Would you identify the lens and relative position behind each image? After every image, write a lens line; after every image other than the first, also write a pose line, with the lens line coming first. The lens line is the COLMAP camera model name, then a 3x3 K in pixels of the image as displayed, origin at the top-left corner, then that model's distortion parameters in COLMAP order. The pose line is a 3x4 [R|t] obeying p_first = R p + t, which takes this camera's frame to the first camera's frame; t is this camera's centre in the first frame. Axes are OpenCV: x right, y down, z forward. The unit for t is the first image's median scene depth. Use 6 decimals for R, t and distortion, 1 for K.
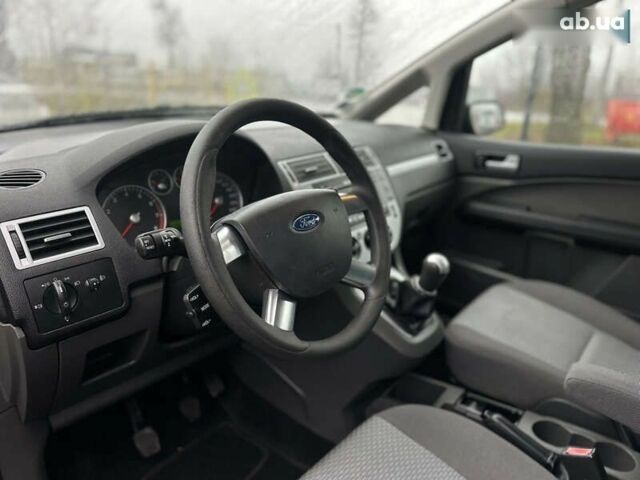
lens RADIAL K [[468.9, 0, 308.0], [0, 468.9, 239.7], [0, 0, 1]] dist [-0.002030, -0.006066]
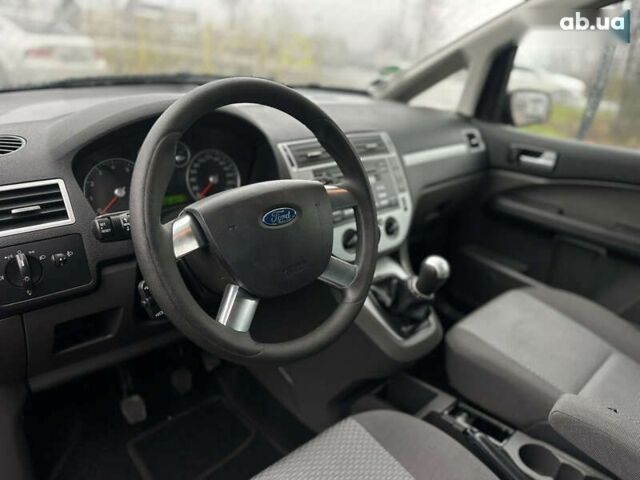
lens RADIAL K [[468.9, 0, 308.0], [0, 468.9, 239.7], [0, 0, 1]] dist [-0.002030, -0.006066]
pose [[0.991593, 0.096225, -0.086505, 0.093749], [-0.090785, 0.993762, 0.064773, -0.038561], [0.092198, -0.056375, 0.994143, 0.048370]]
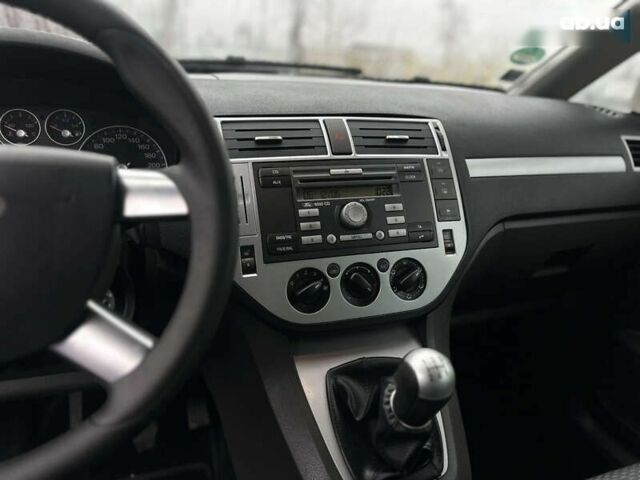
lens RADIAL K [[468.9, 0, 308.0], [0, 468.9, 239.7], [0, 0, 1]] dist [-0.002030, -0.006066]
pose [[0.865163, 0.202757, -0.458674, 0.341829], [-0.194285, 0.978711, 0.066173, -0.077342], [0.462326, 0.031863, 0.886137, 0.516246]]
